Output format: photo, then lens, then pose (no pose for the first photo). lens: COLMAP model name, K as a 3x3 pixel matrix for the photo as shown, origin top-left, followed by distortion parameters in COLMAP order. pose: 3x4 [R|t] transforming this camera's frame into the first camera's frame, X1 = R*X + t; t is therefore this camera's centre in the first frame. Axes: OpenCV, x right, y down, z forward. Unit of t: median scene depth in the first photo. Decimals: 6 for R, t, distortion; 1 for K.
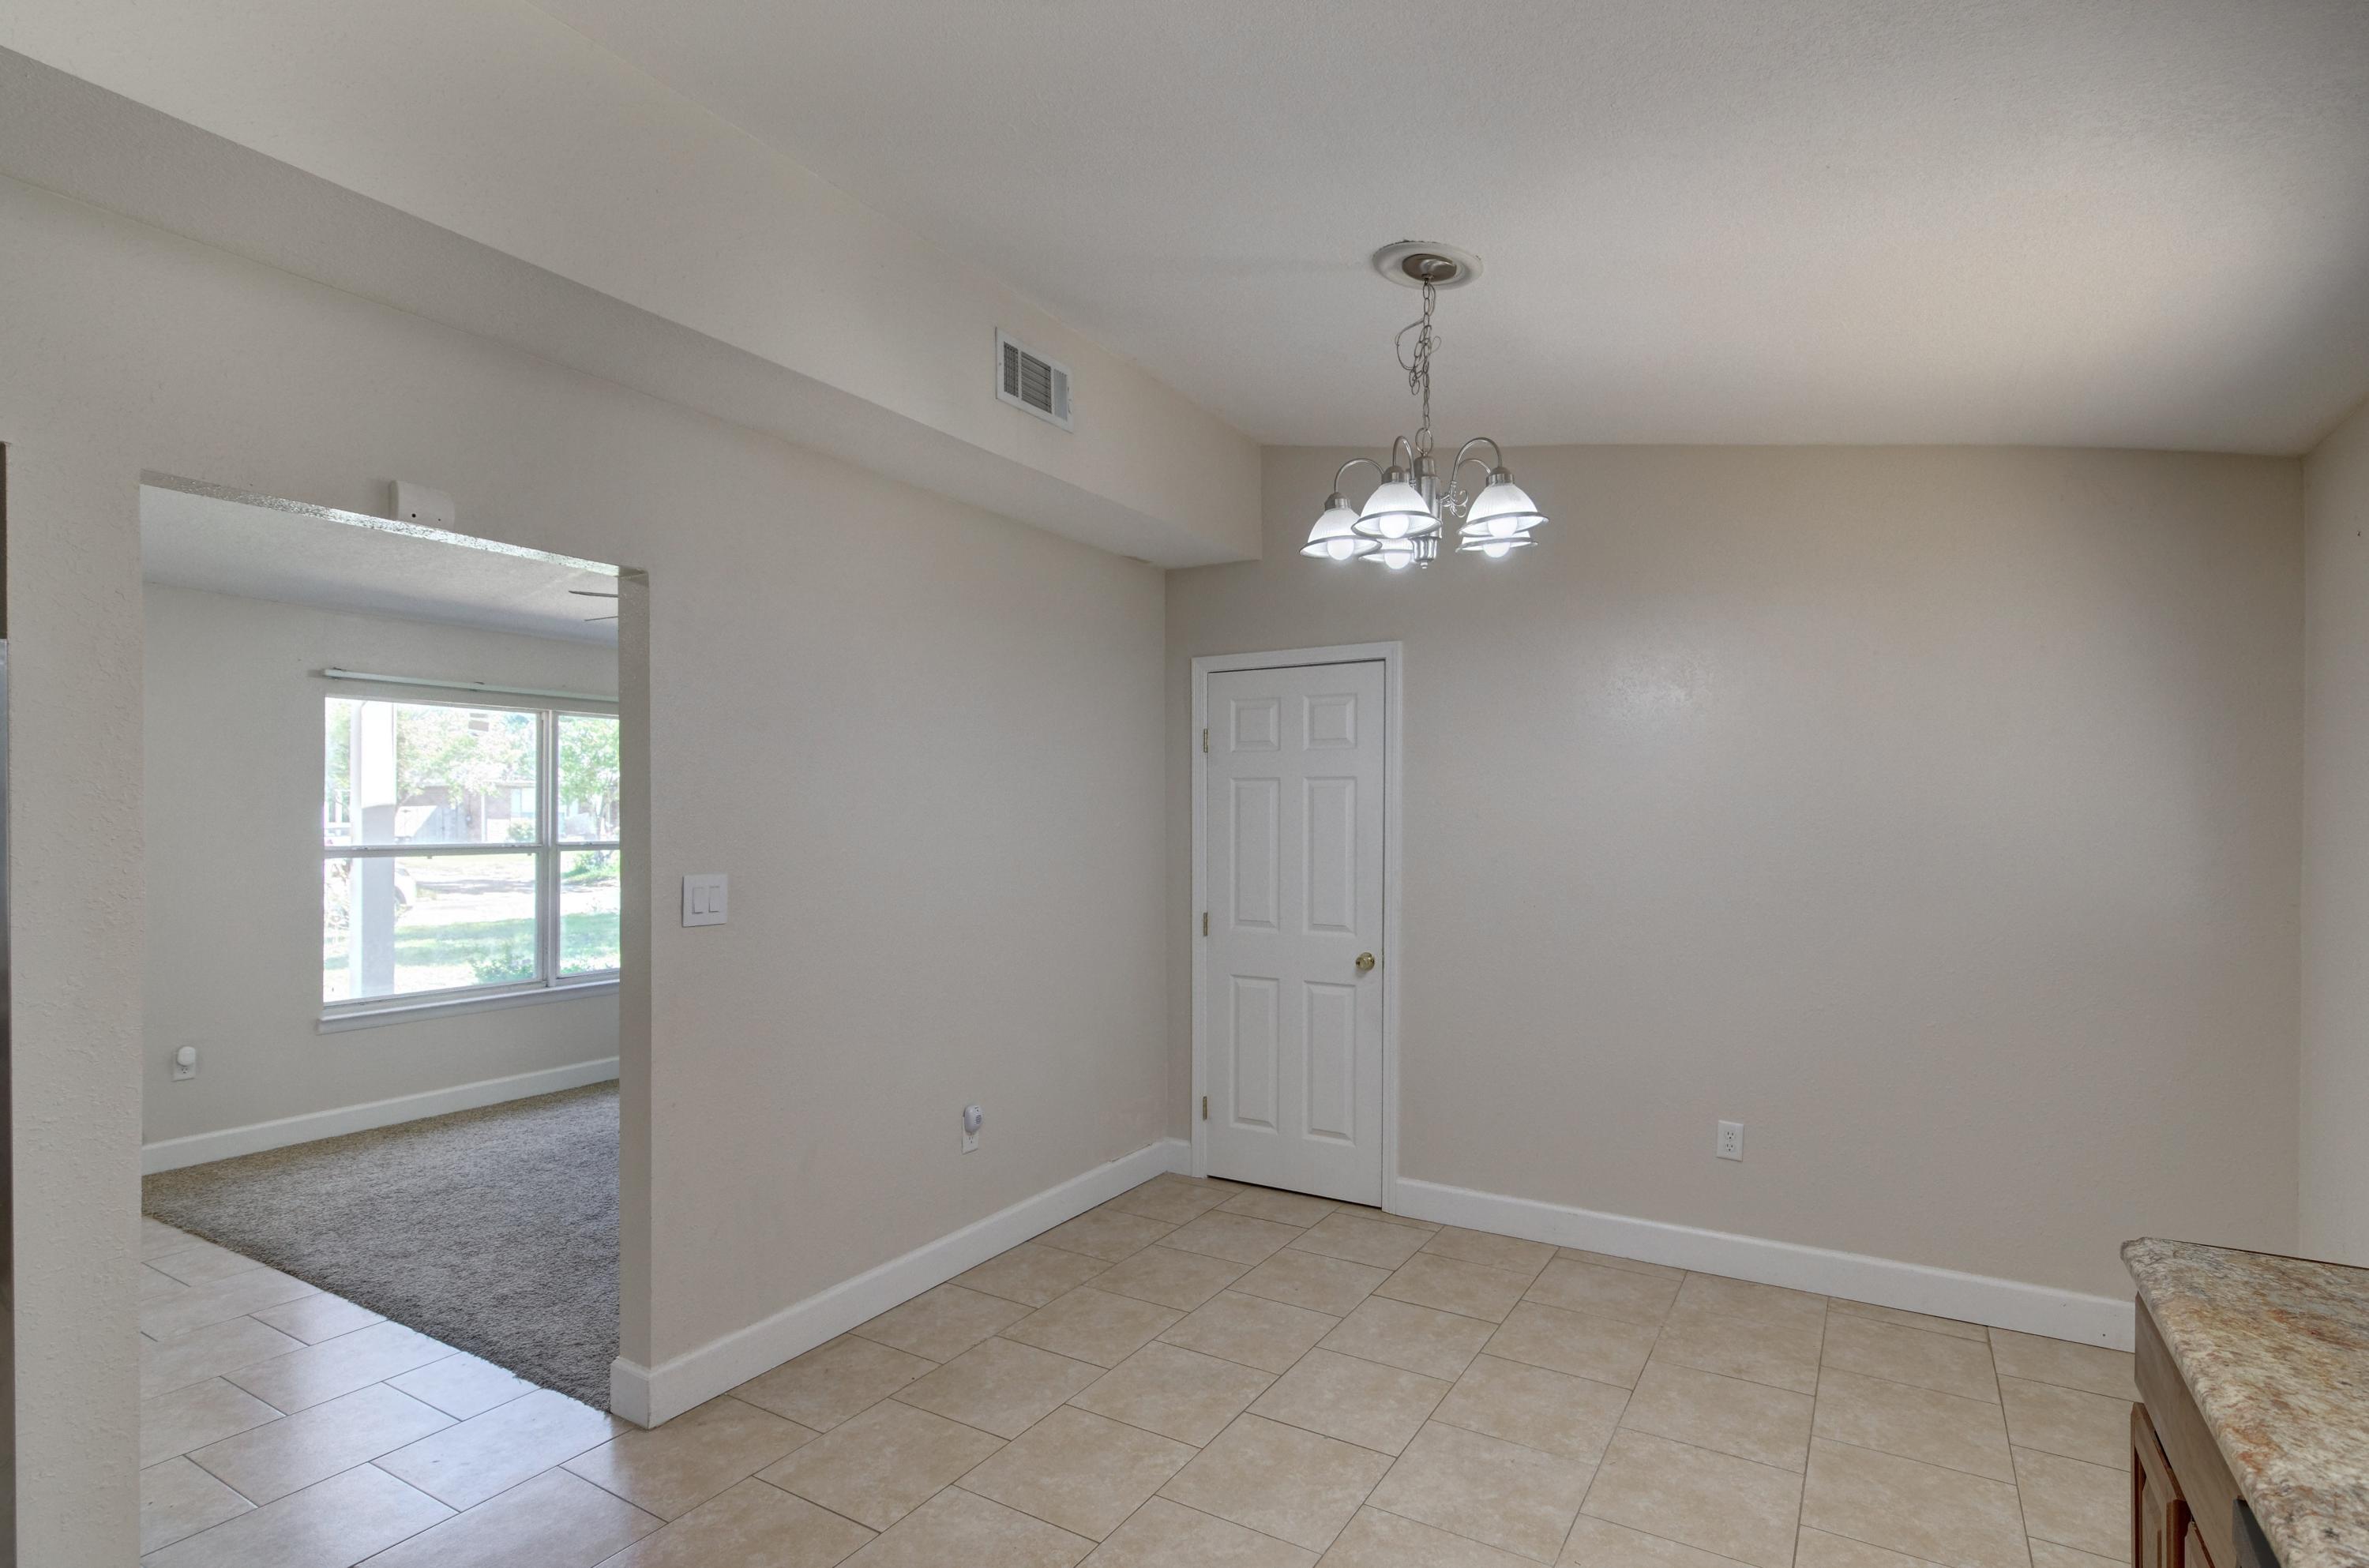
lens RADIAL K [[1162.6, 0, 1197.8], [0, 1162.6, 819.4], [0, 0, 1]] dist [0.000073, 0.000580]
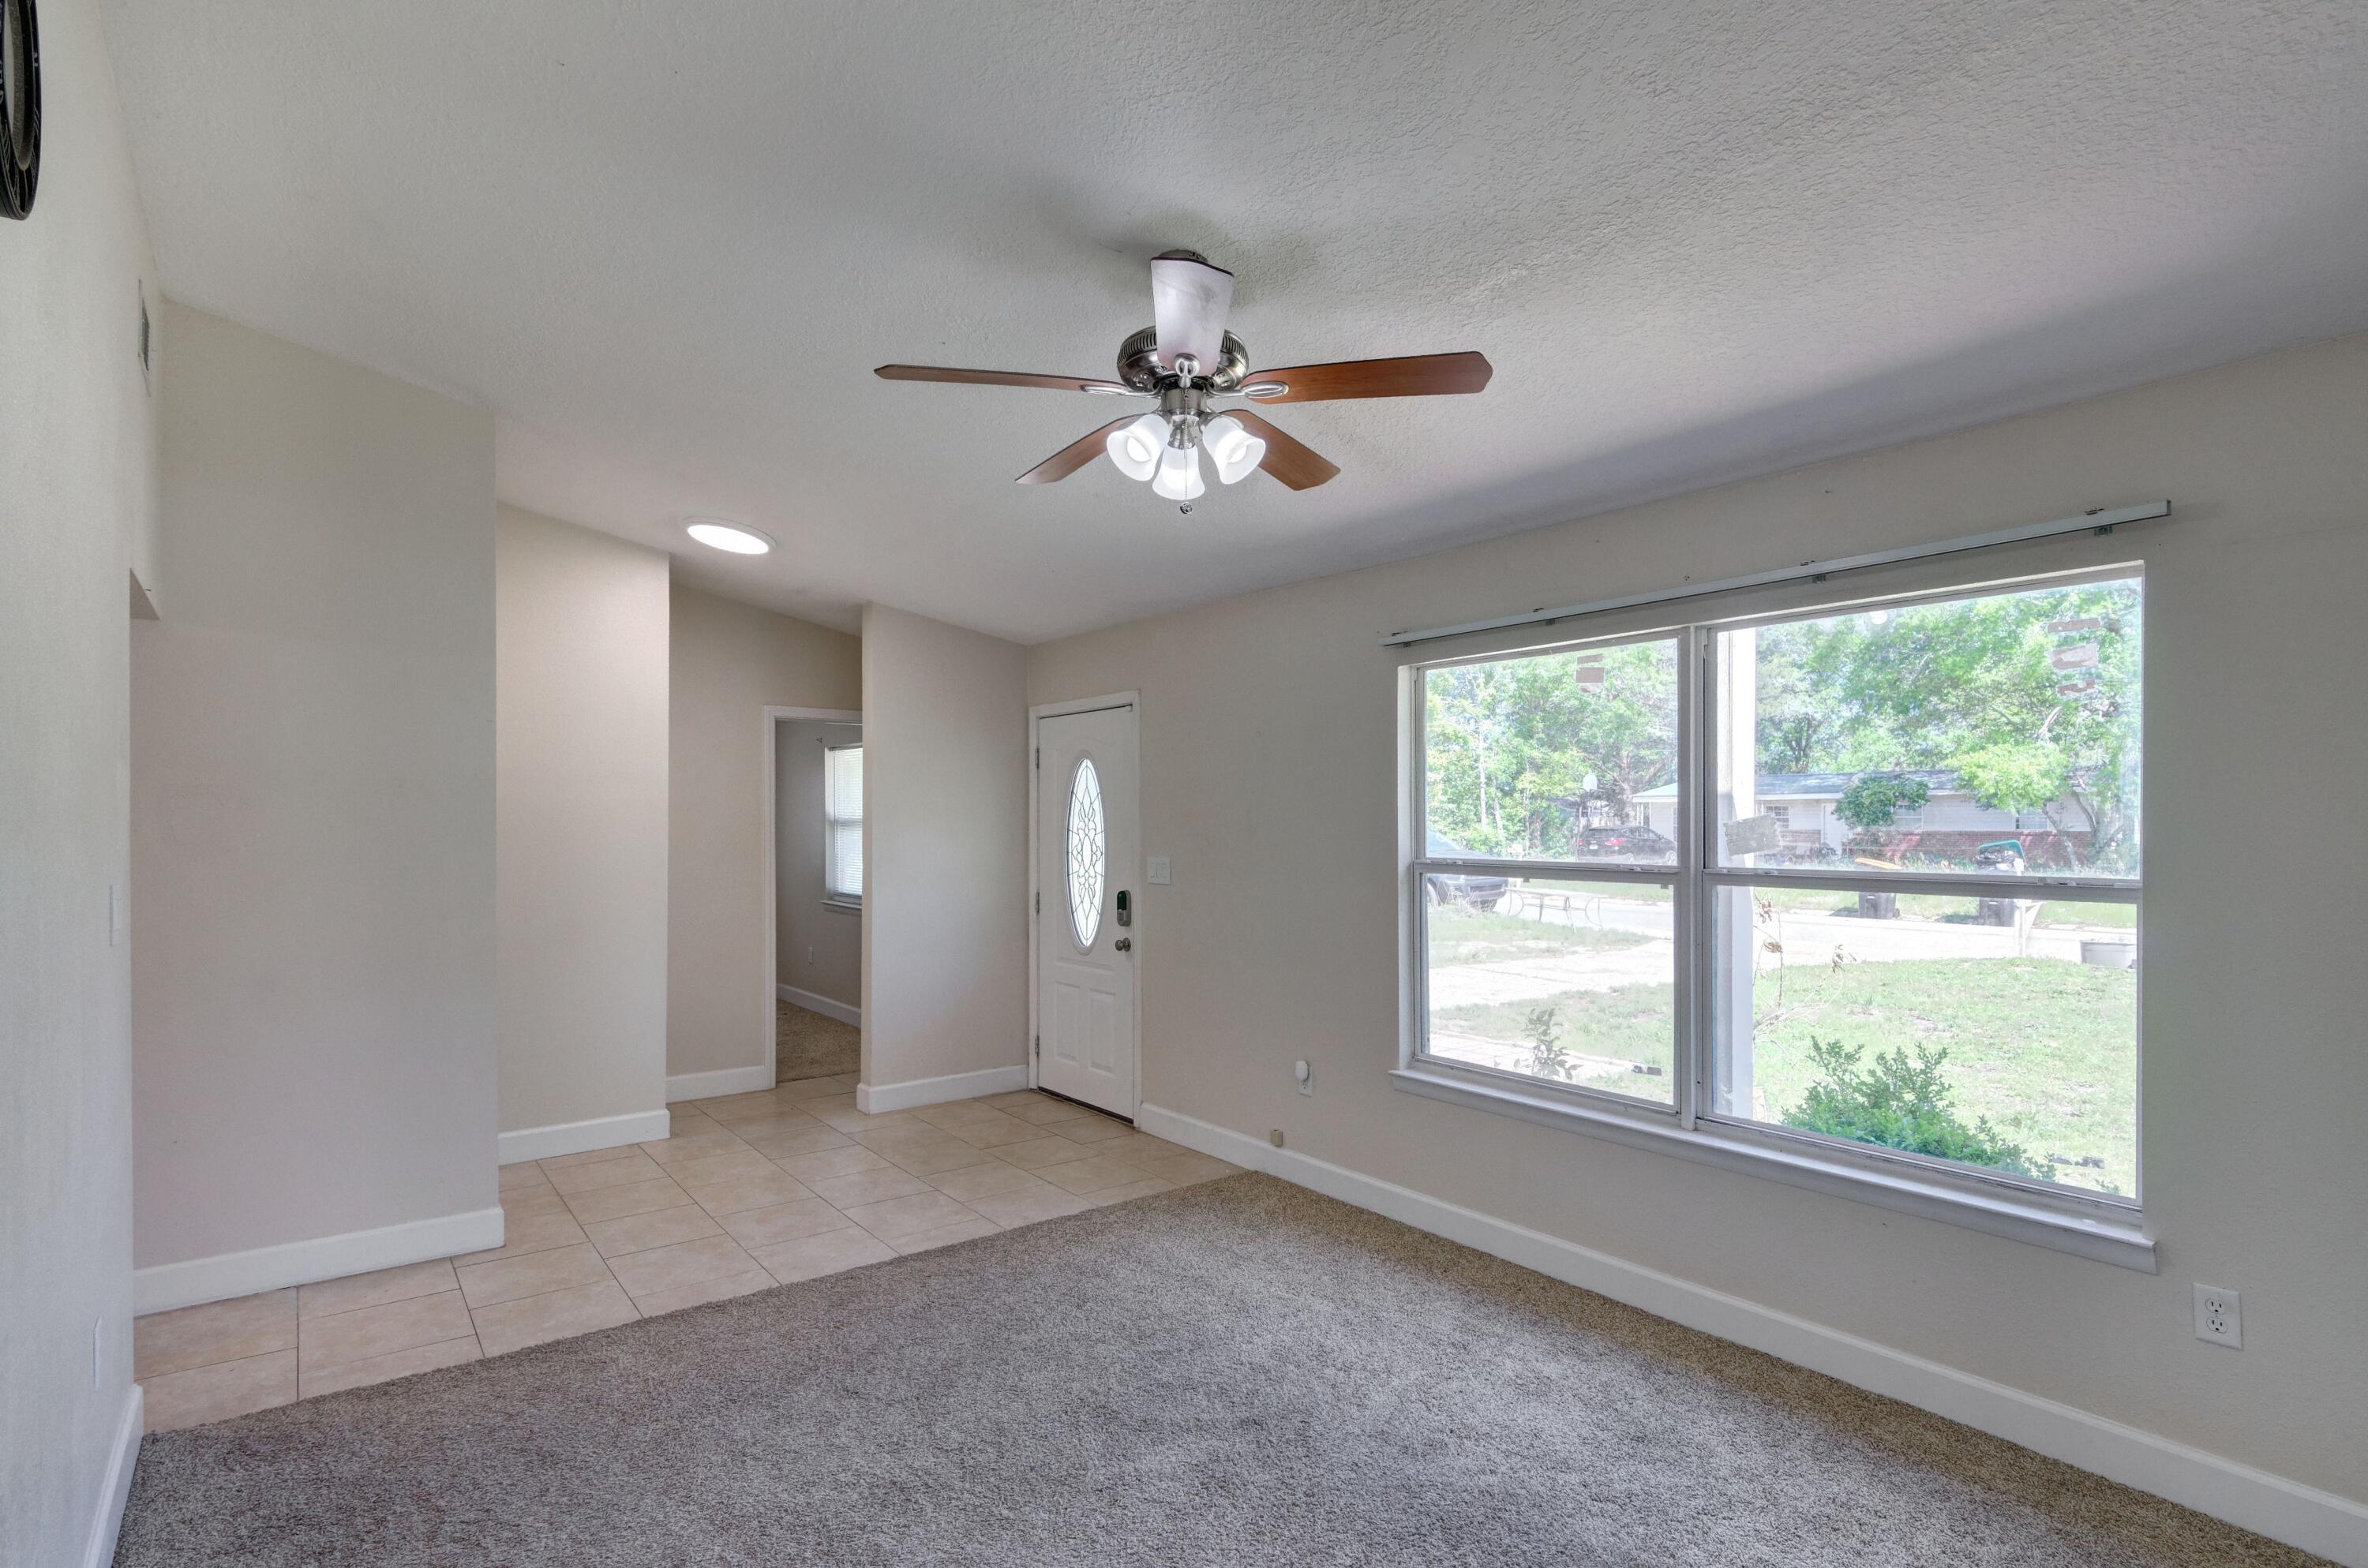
lens RADIAL K [[1162.1, 0, 1197.3], [0, 1162.1, 819.4], [0, 0, 1]] dist [0.000073, 0.000580]
pose [[-0.373894, -0.002928, -0.927467, 0.039360], [-0.001613, 0.999996, -0.002507, -0.001137], [0.927470, 0.000558, -0.373897, 1.078035]]
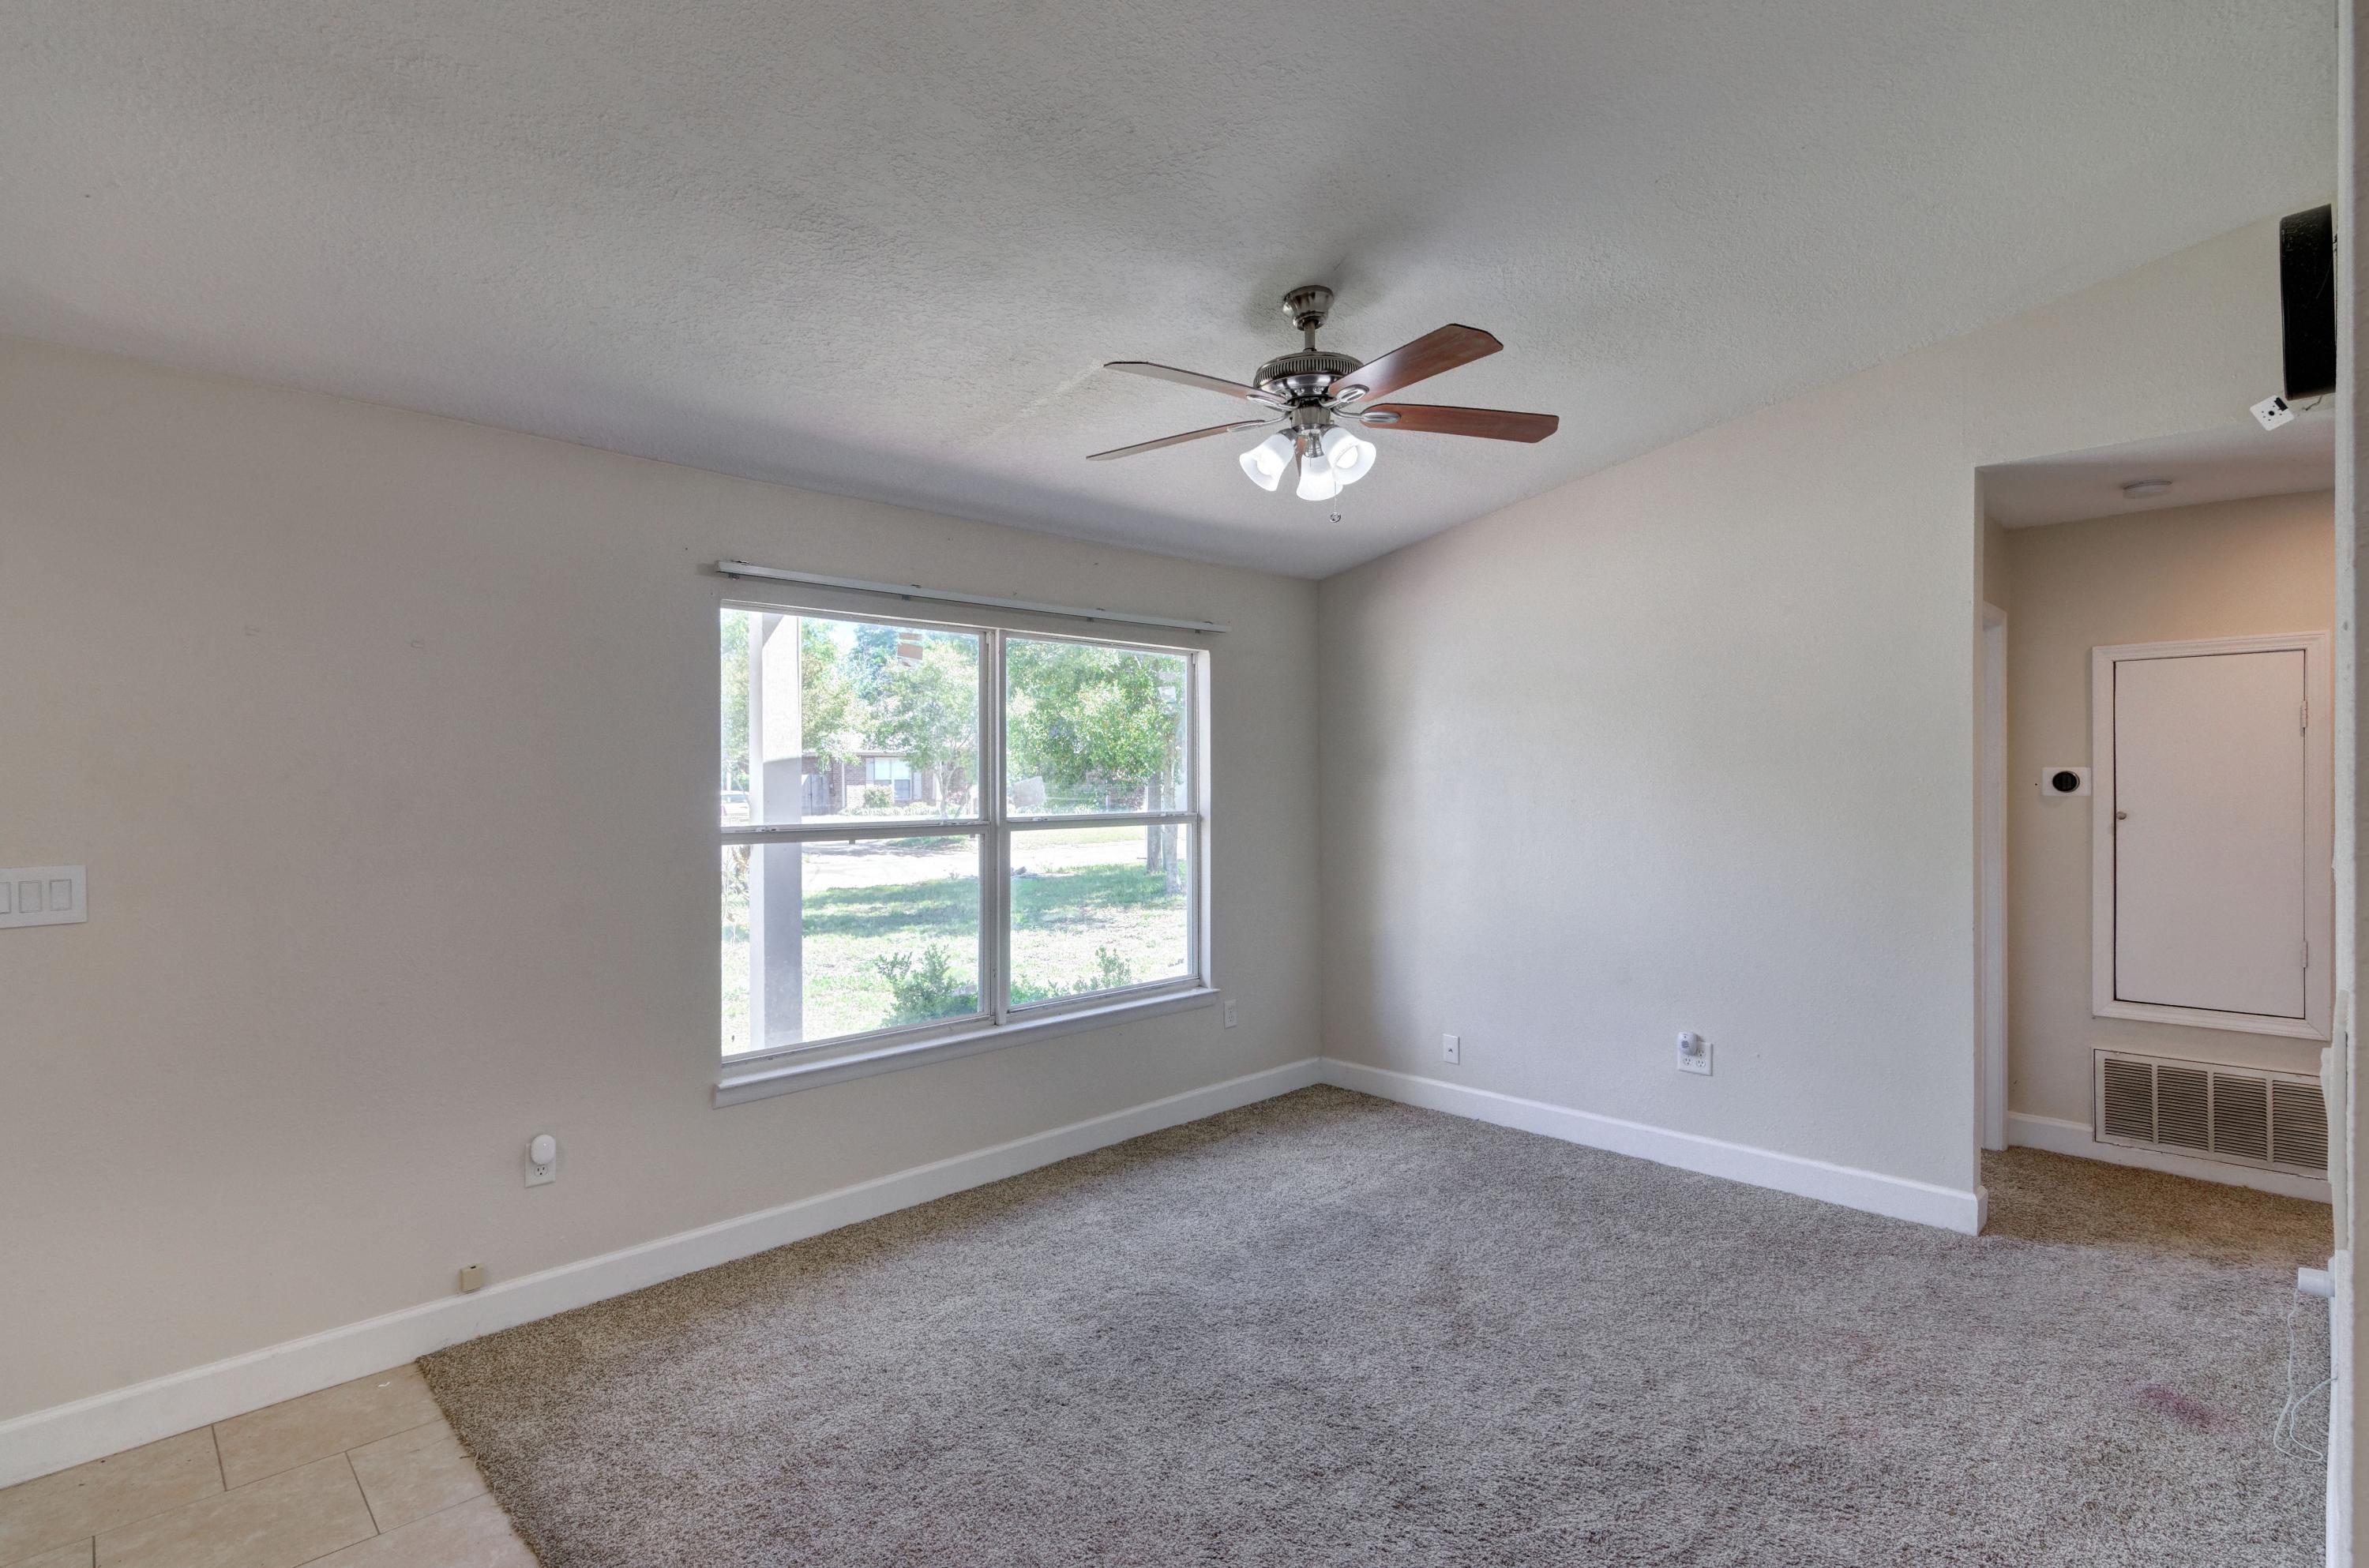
lens RADIAL K [[1146.3, 0, 1177.5], [0, 1146.3, 788.8], [0, 0, 1]] dist [-0.002641, 0.001052]
pose [[0.965427, -0.006364, -0.260595, -0.300183], [0.007837, 0.999959, 0.004613, -0.000697], [0.260555, -0.006496, 0.965437, 0.399234]]
